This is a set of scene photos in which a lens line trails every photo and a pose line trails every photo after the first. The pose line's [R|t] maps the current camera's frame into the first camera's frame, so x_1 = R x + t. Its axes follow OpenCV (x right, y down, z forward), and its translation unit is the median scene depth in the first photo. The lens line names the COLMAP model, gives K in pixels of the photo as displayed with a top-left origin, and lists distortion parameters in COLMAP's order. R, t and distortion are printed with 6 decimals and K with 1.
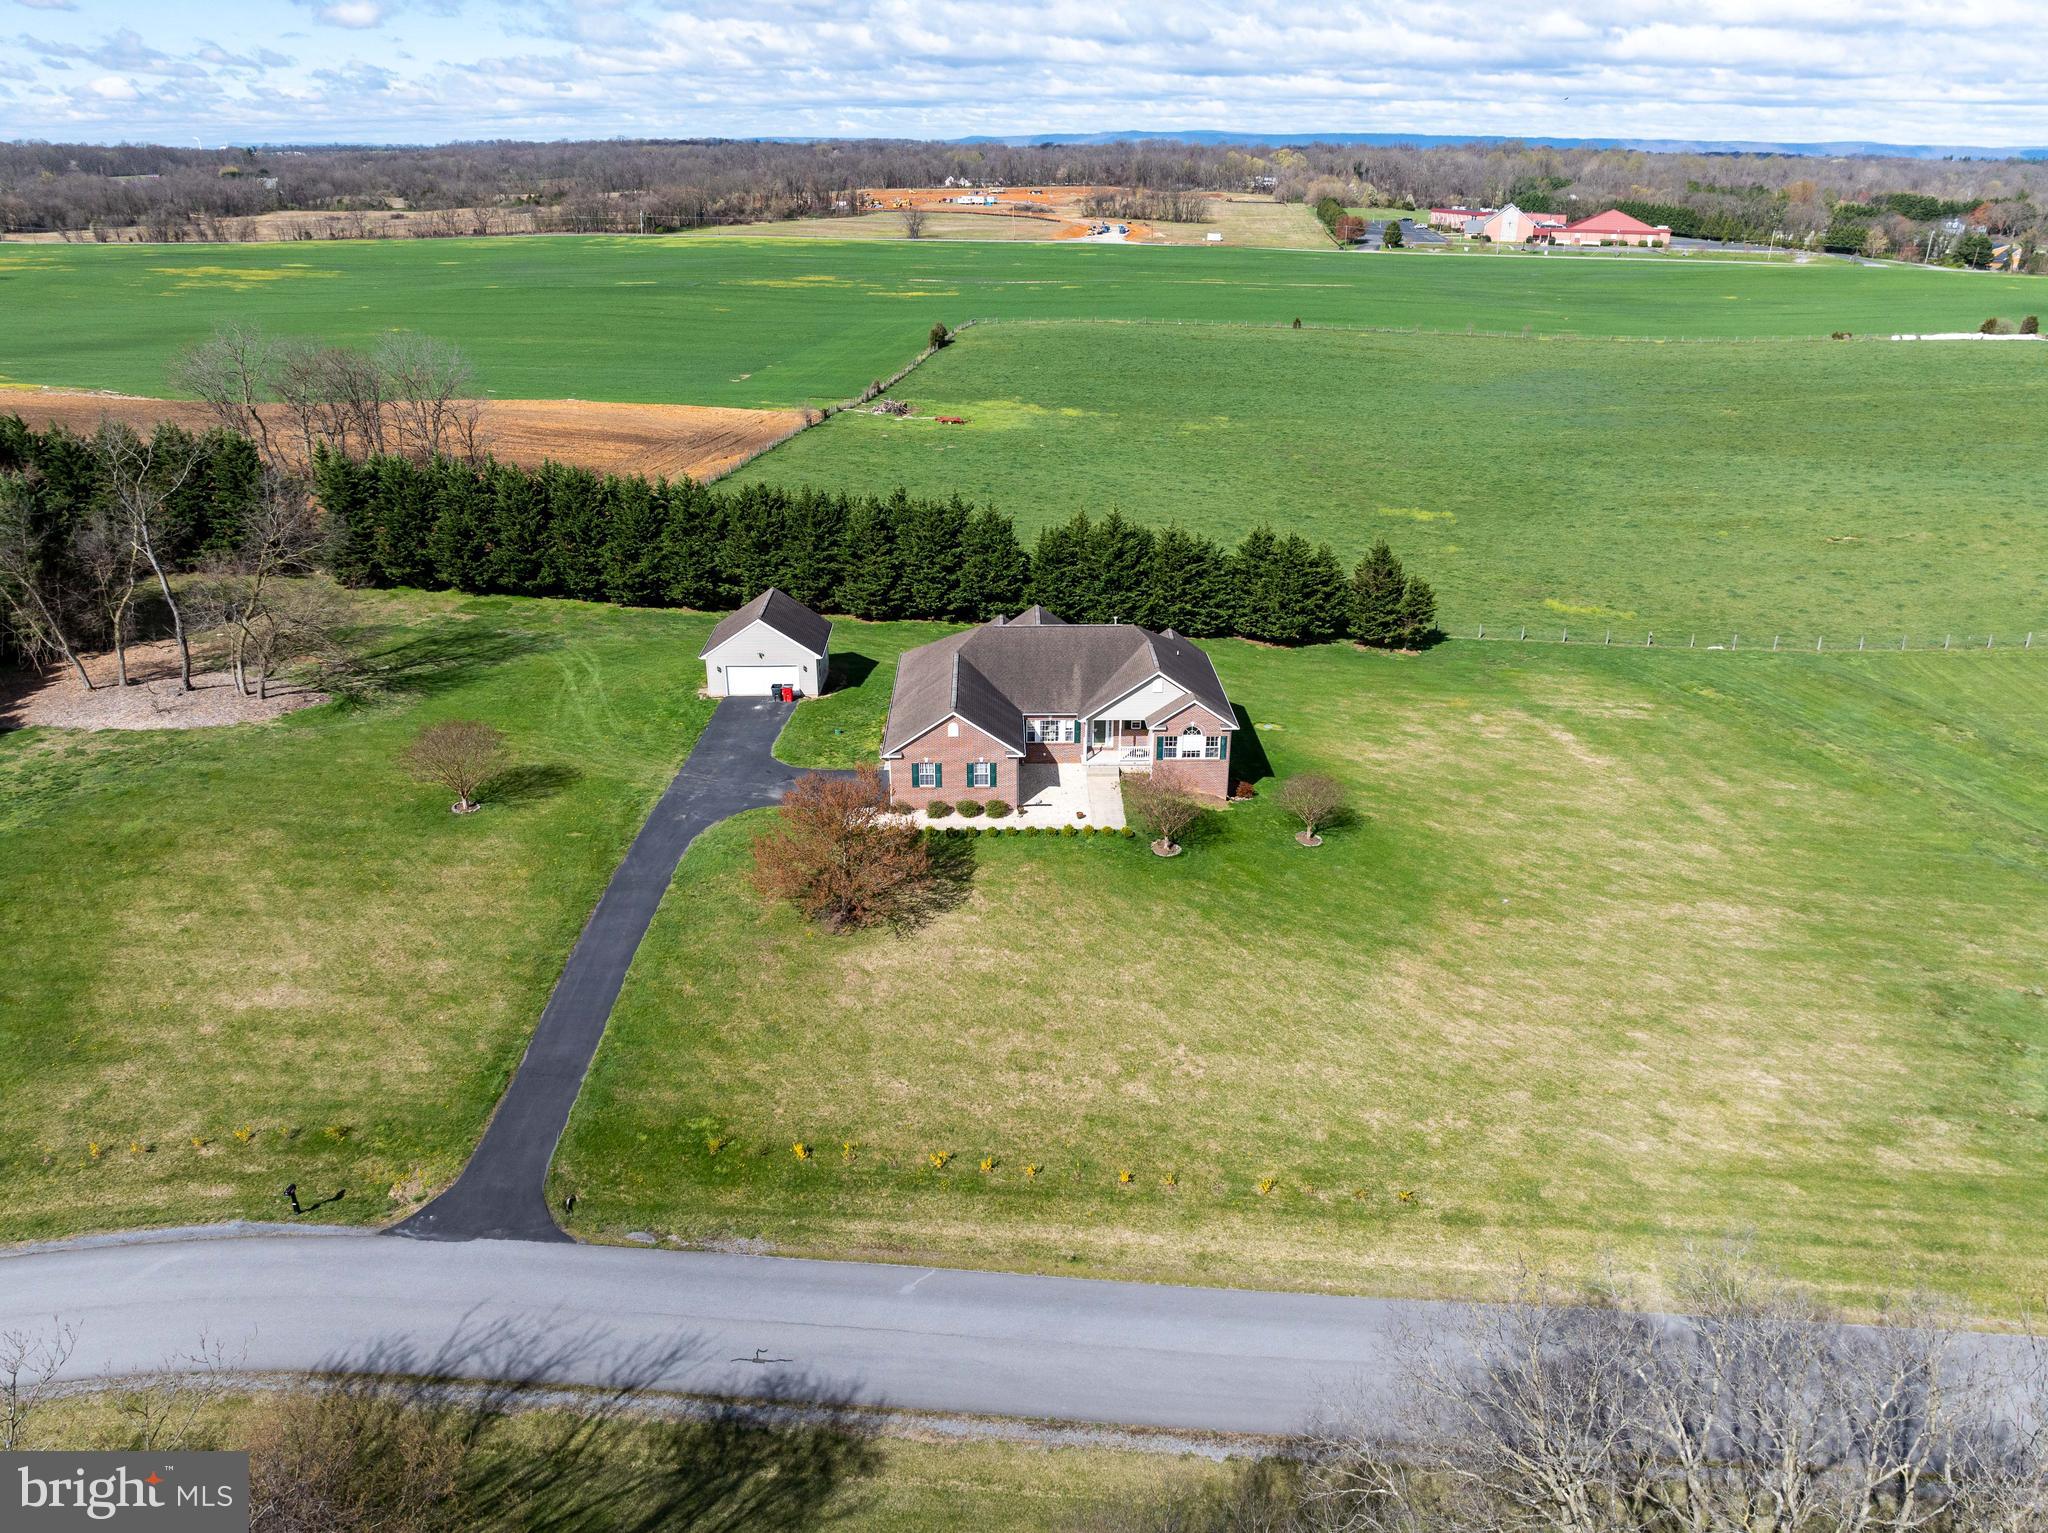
lens RADIAL K [[1450.5, 0, 1022.0], [0, 1450.5, 758.5], [0, 0, 1]] dist [-0.054674, 0.026551]
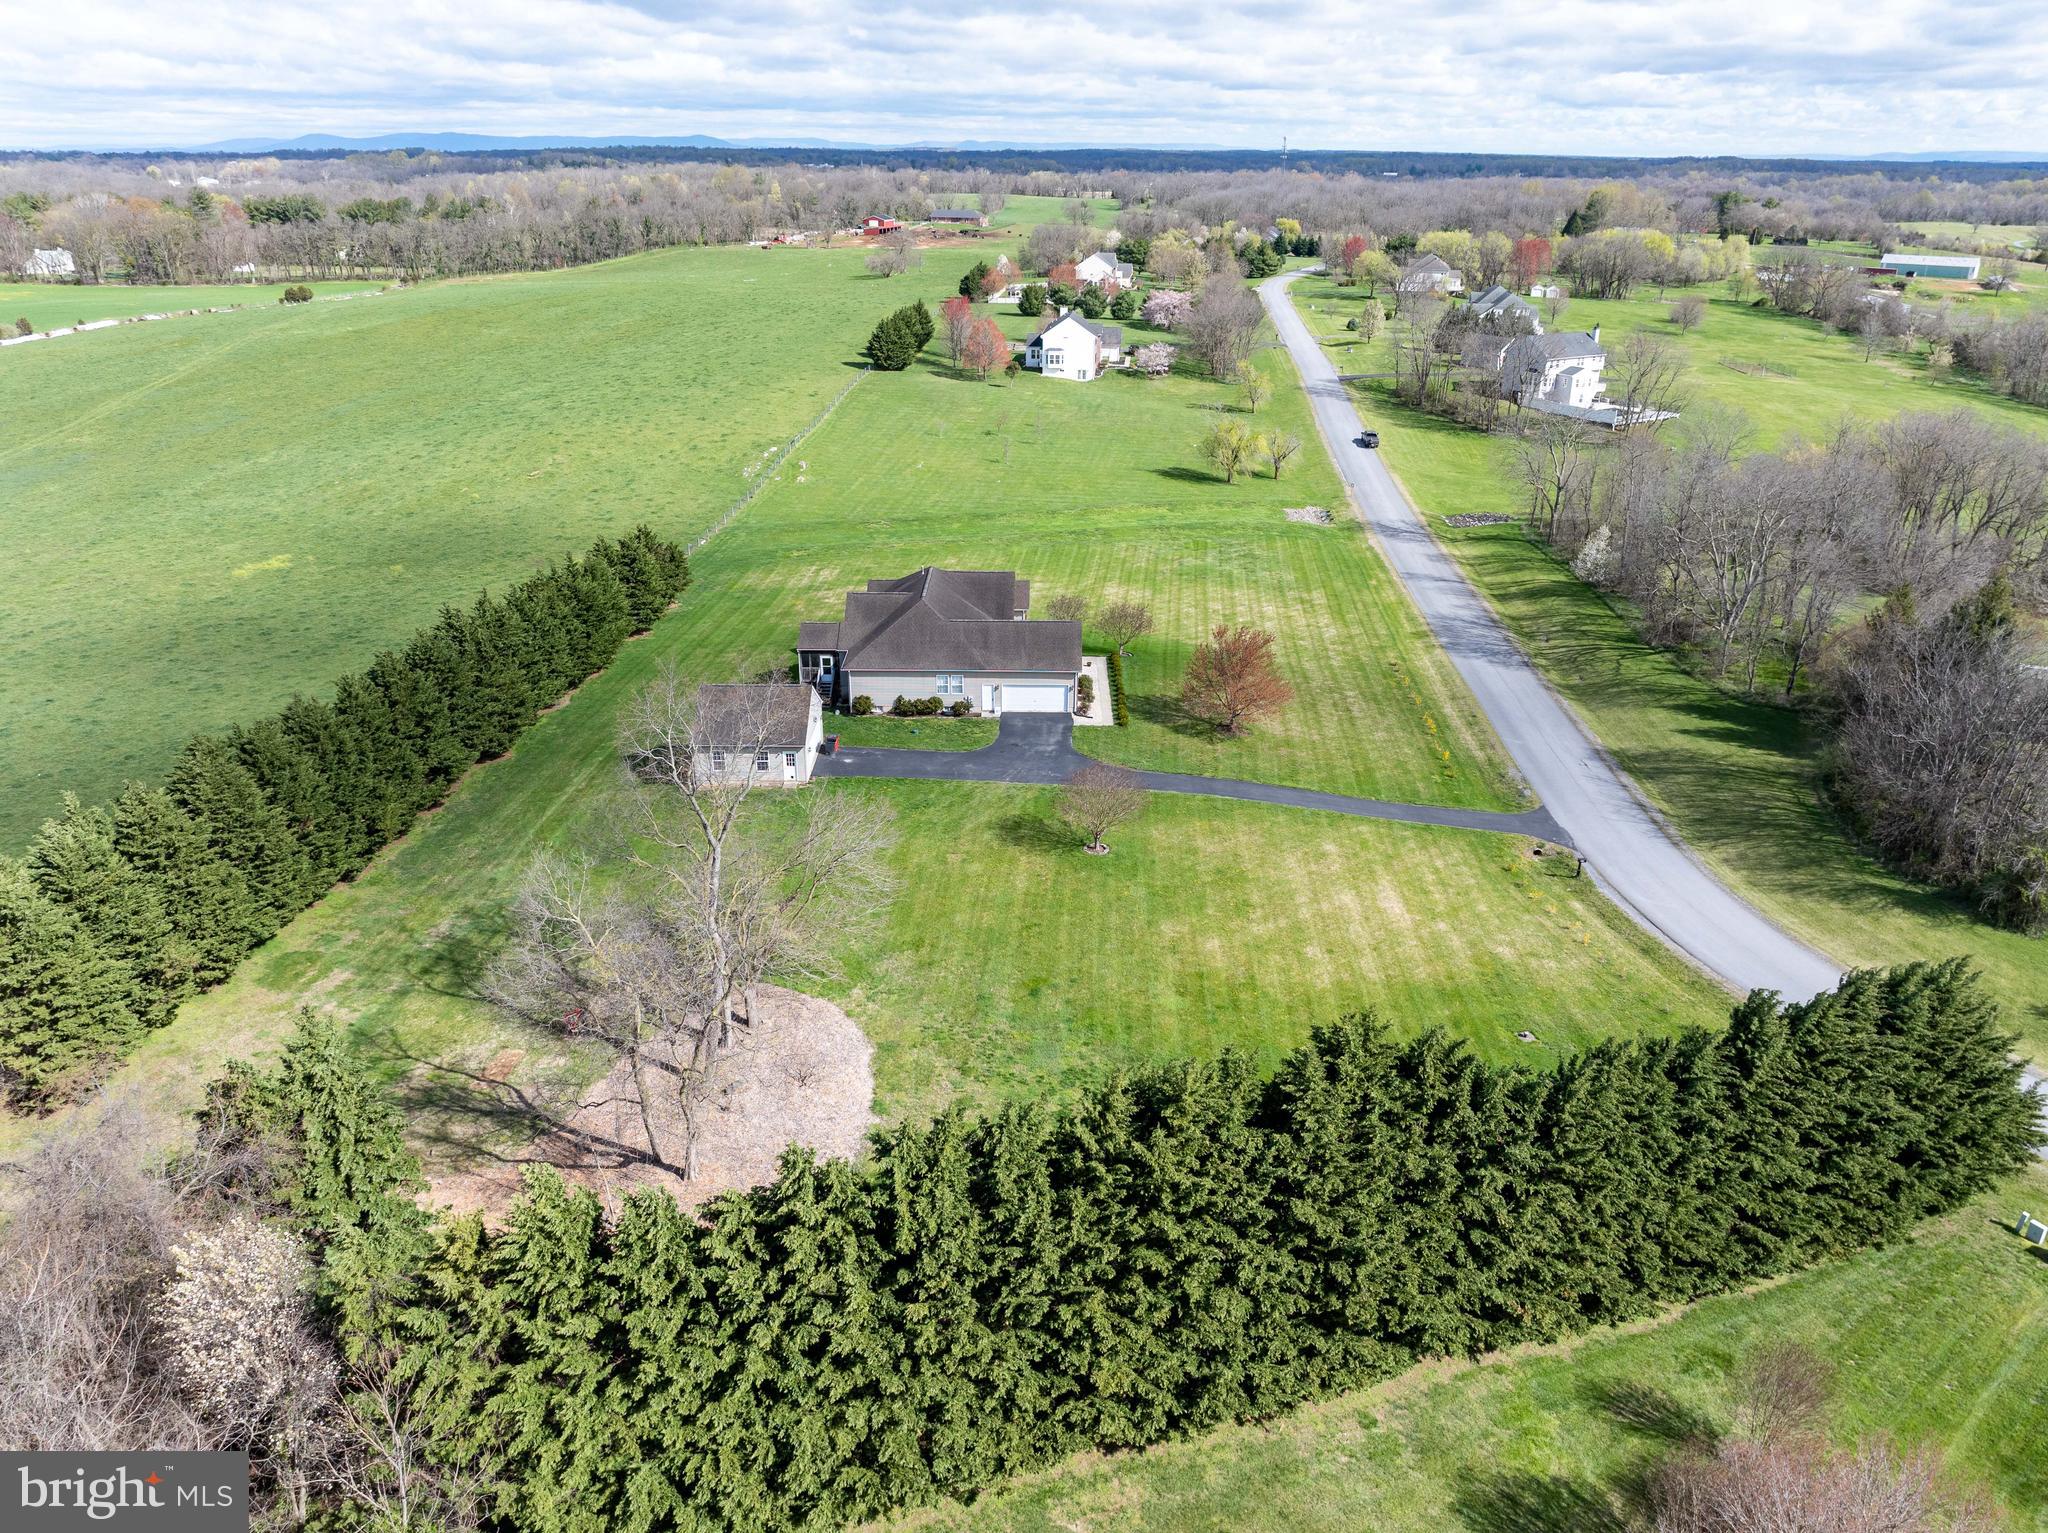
lens RADIAL K [[1450.5, 0, 1022.0], [0, 1450.5, 758.5], [0, 0, 1]] dist [-0.054674, 0.026551]
pose [[0.032242, -0.392995, 0.918975, -1.368325], [0.384505, 0.853569, 0.351534, -0.426820], [-0.922560, 0.342017, 0.178630, 0.856211]]
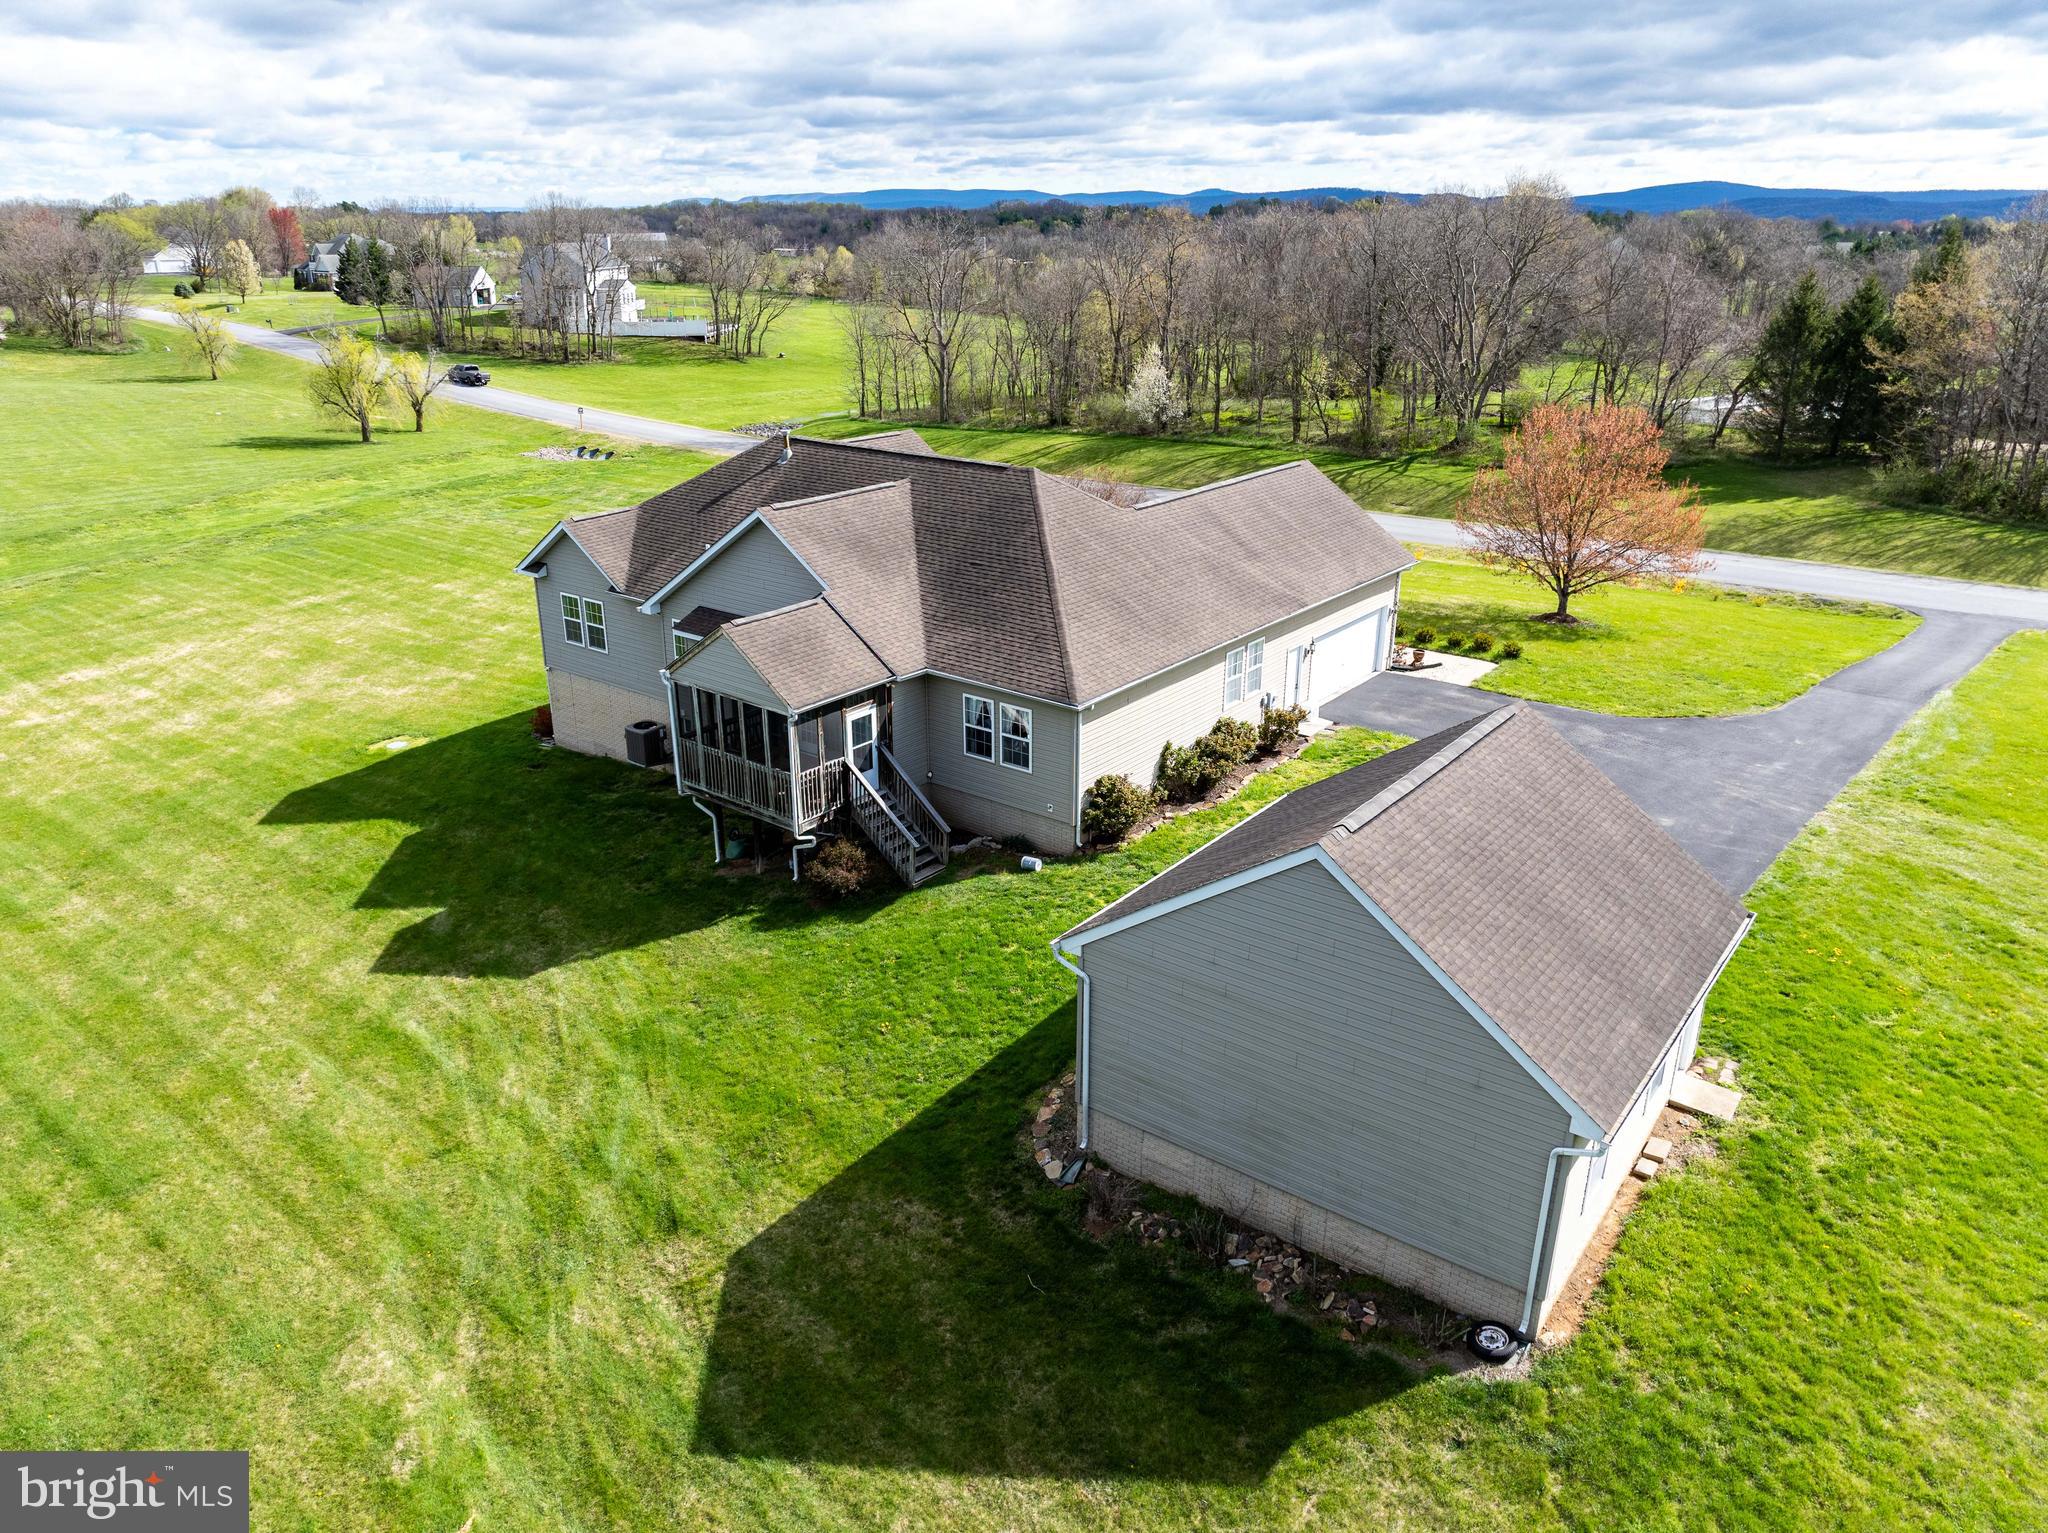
lens RADIAL K [[1443.2, 0, 1024.0], [0, 1443.2, 766.5], [0, 0, 1]] dist [-0.030401, -0.002133]
pose [[-0.777407, -0.227931, 0.586247, -0.323419], [0.242115, 0.751784, 0.613353, -0.317643], [-0.580533, 0.618764, -0.529257, 1.447215]]
